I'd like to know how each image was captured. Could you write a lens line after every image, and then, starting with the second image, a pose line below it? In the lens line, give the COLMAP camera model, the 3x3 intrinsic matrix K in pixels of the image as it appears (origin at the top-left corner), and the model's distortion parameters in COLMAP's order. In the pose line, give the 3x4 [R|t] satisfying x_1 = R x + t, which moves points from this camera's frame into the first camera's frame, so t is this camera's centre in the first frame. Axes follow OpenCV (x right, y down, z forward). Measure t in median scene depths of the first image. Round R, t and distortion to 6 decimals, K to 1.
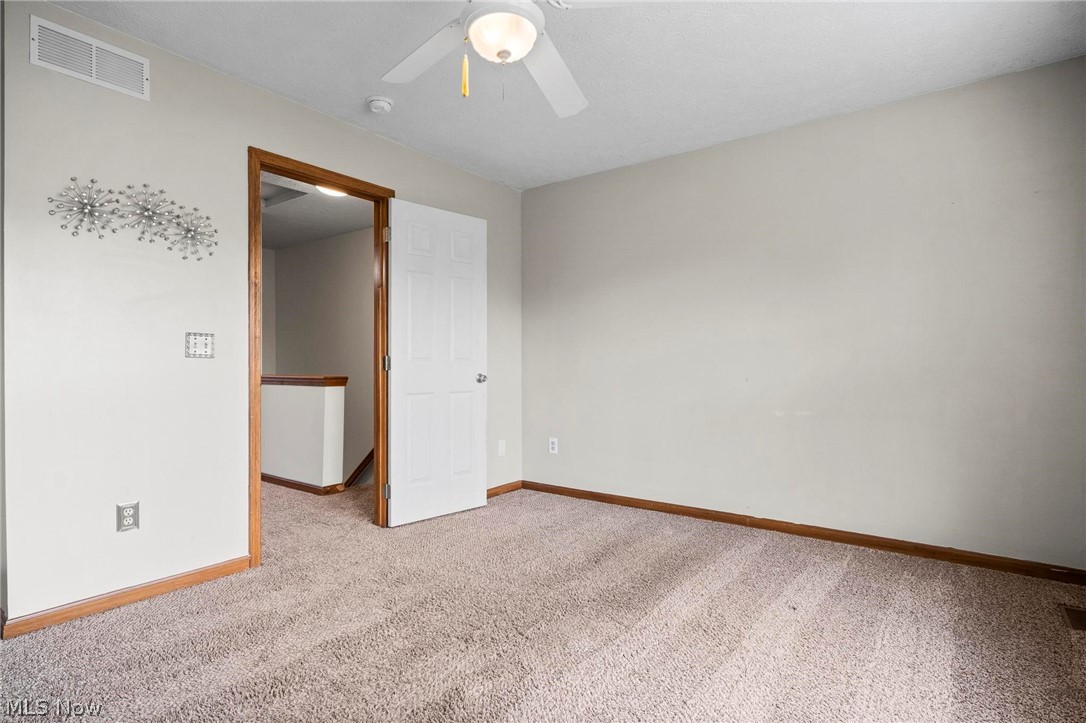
lens RADIAL K [[559.3, 0, 546.2], [0, 559.3, 362.4], [0, 0, 1]] dist [0.003827, 0.000072]
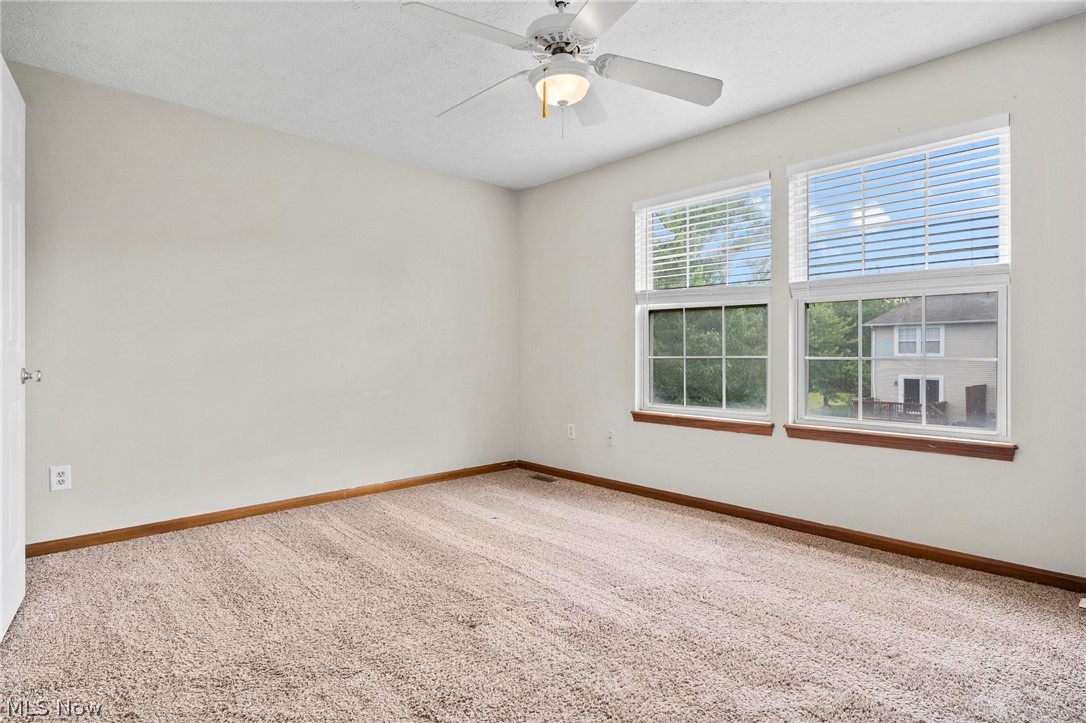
lens RADIAL K [[559.3, 0, 546.2], [0, 559.3, 359.4], [0, 0, 1]] dist [0.003827, 0.000072]
pose [[0.153899, -0.003656, 0.988080, -0.714737], [-0.000109, 0.999993, 0.003717, 0.014166], [-0.988087, -0.000680, 0.153897, 0.466196]]
